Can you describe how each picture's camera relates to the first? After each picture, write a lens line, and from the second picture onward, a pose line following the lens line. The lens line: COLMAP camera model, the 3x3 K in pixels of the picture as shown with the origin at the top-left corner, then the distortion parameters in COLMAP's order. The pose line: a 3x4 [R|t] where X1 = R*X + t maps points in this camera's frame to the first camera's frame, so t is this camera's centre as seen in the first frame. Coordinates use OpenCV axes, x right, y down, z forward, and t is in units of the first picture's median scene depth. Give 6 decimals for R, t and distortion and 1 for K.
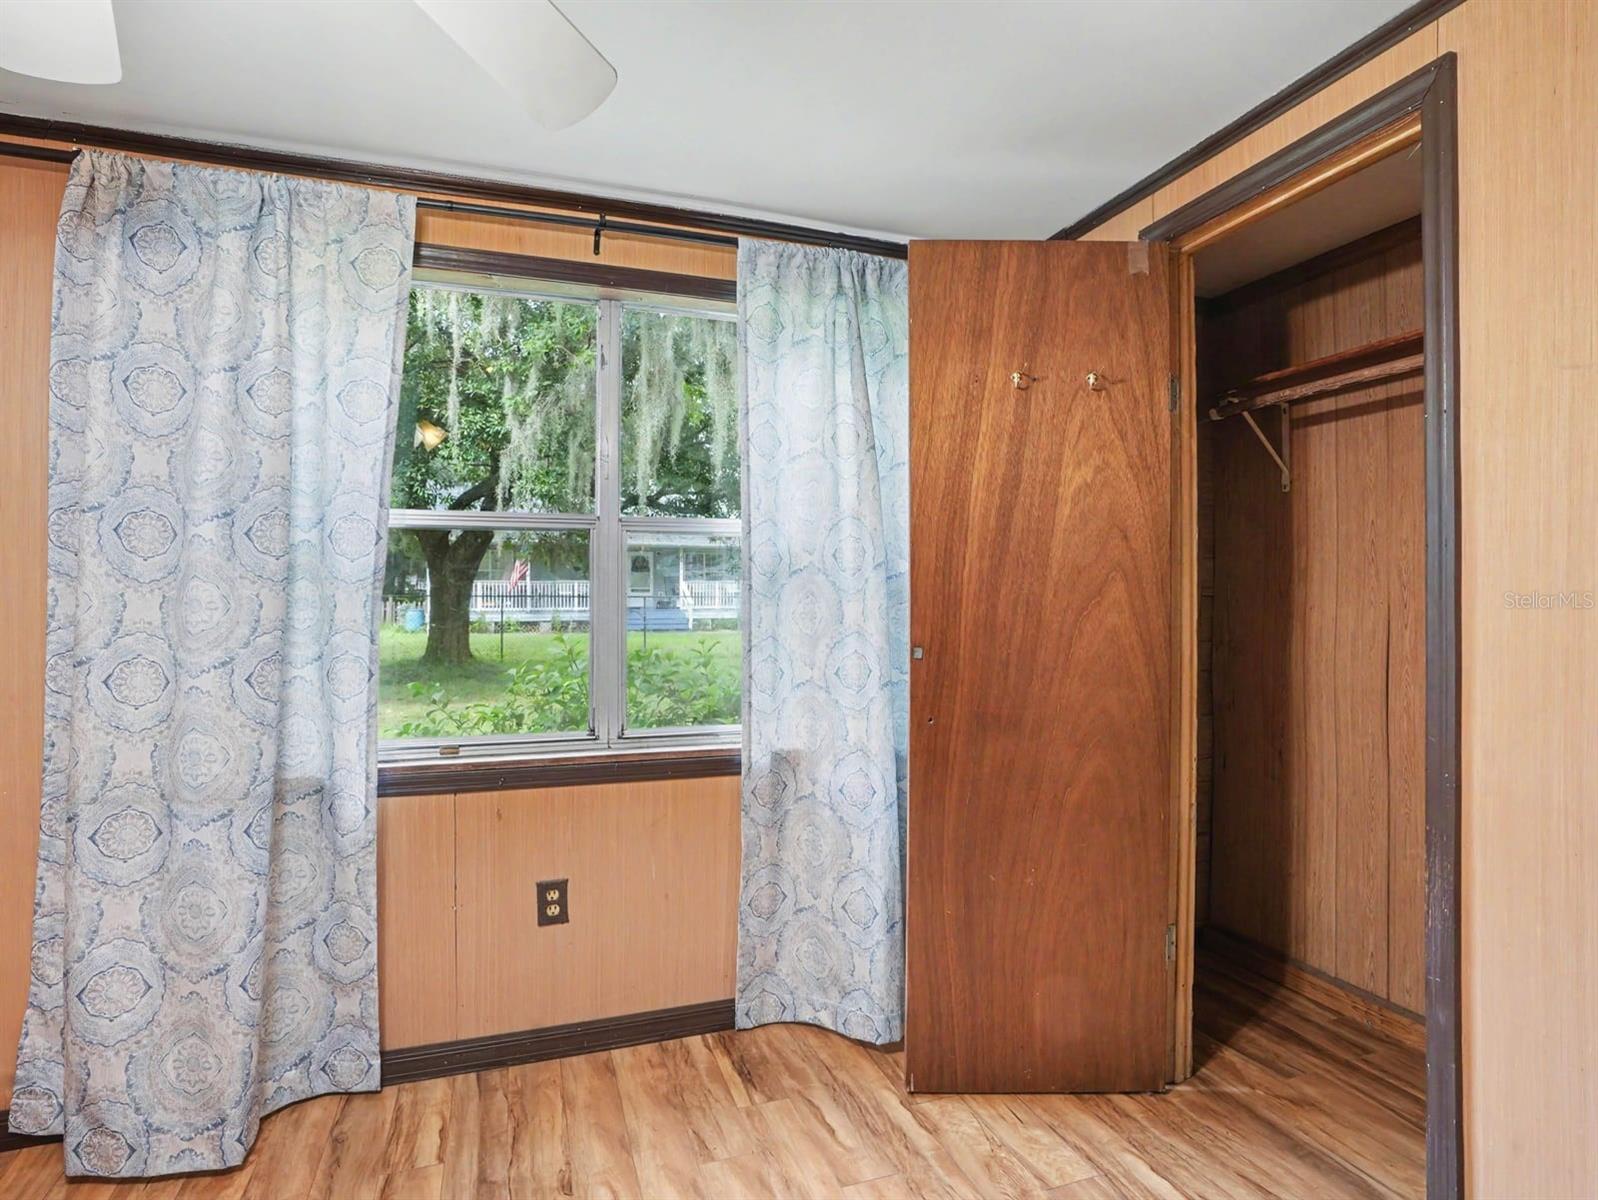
lens RADIAL K [[844.8, 0, 802.6], [0, 844.8, 599.5], [0, 0, 1]] dist [-0.046231, 0.011979]
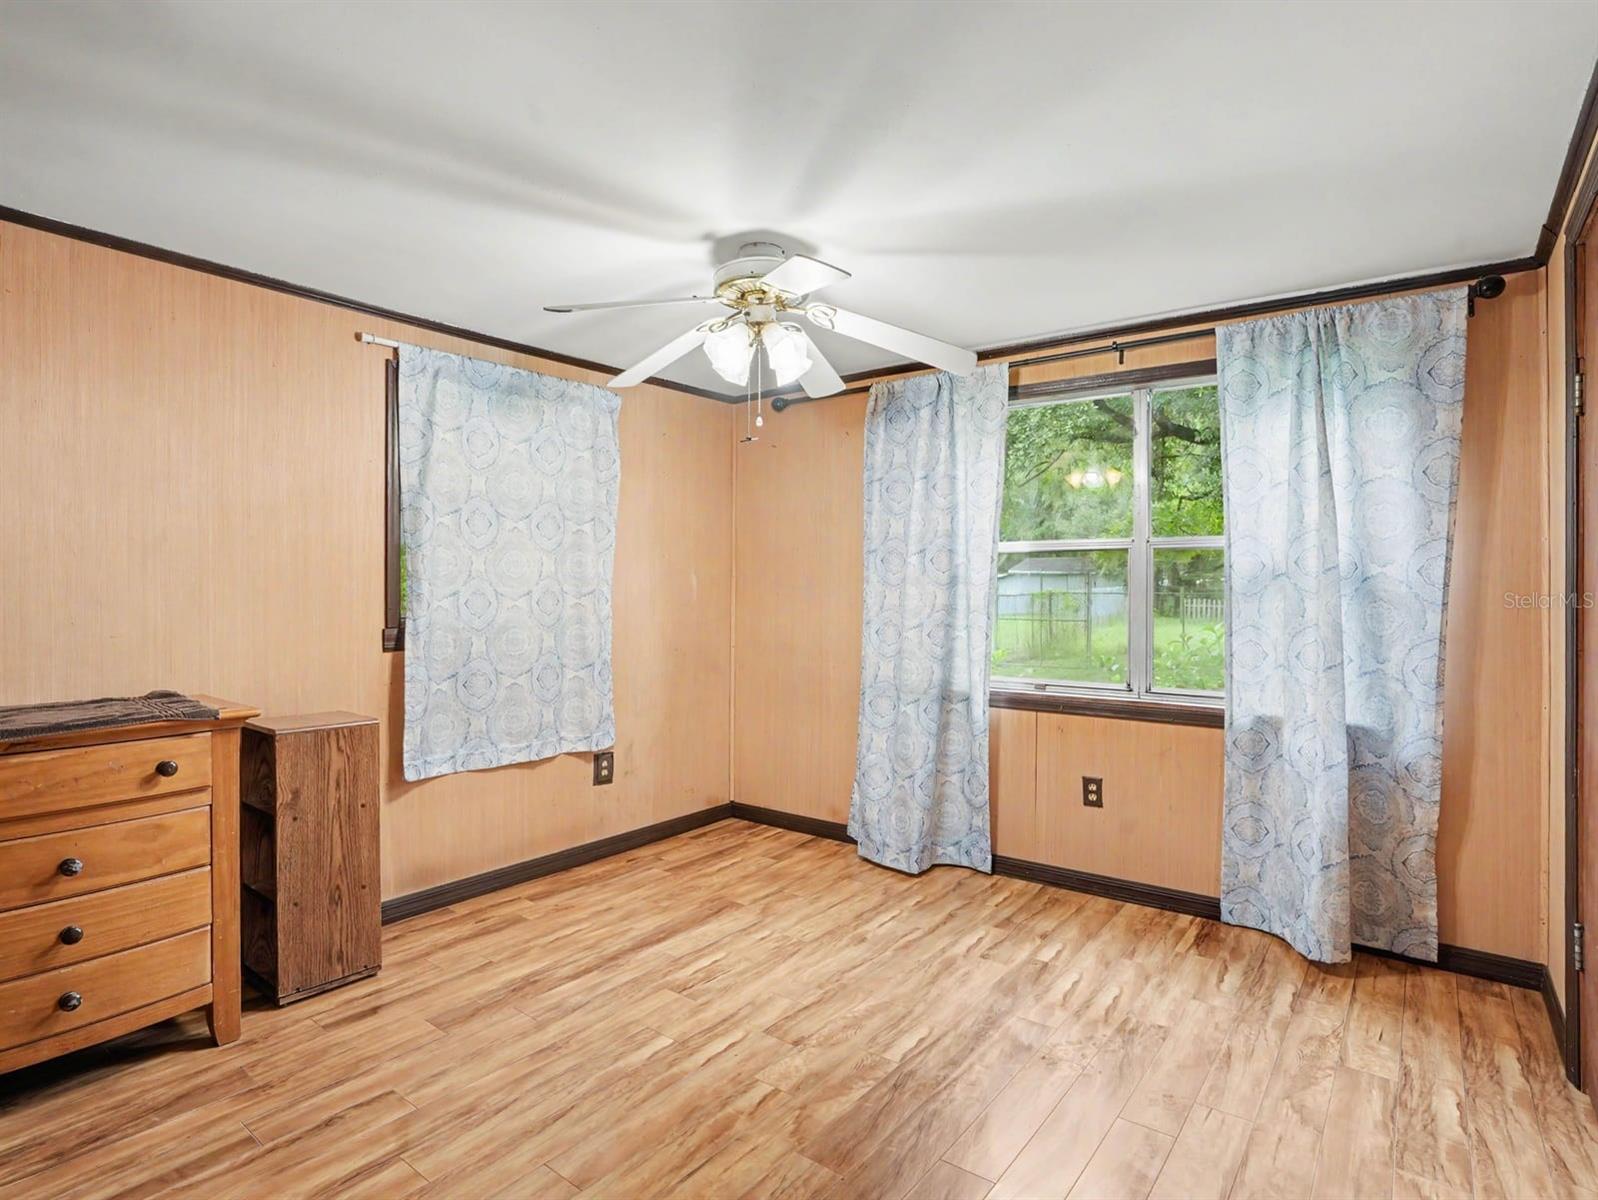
lens RADIAL K [[844.8, 0, 795.6], [0, 844.8, 593.6], [0, 0, 1]] dist [-0.046231, 0.011979]
pose [[0.549739, 0.005404, -0.835319, 0.759470], [-0.006073, 0.999979, 0.002472, -0.004274], [0.835314, 0.003714, 0.549760, -0.337734]]
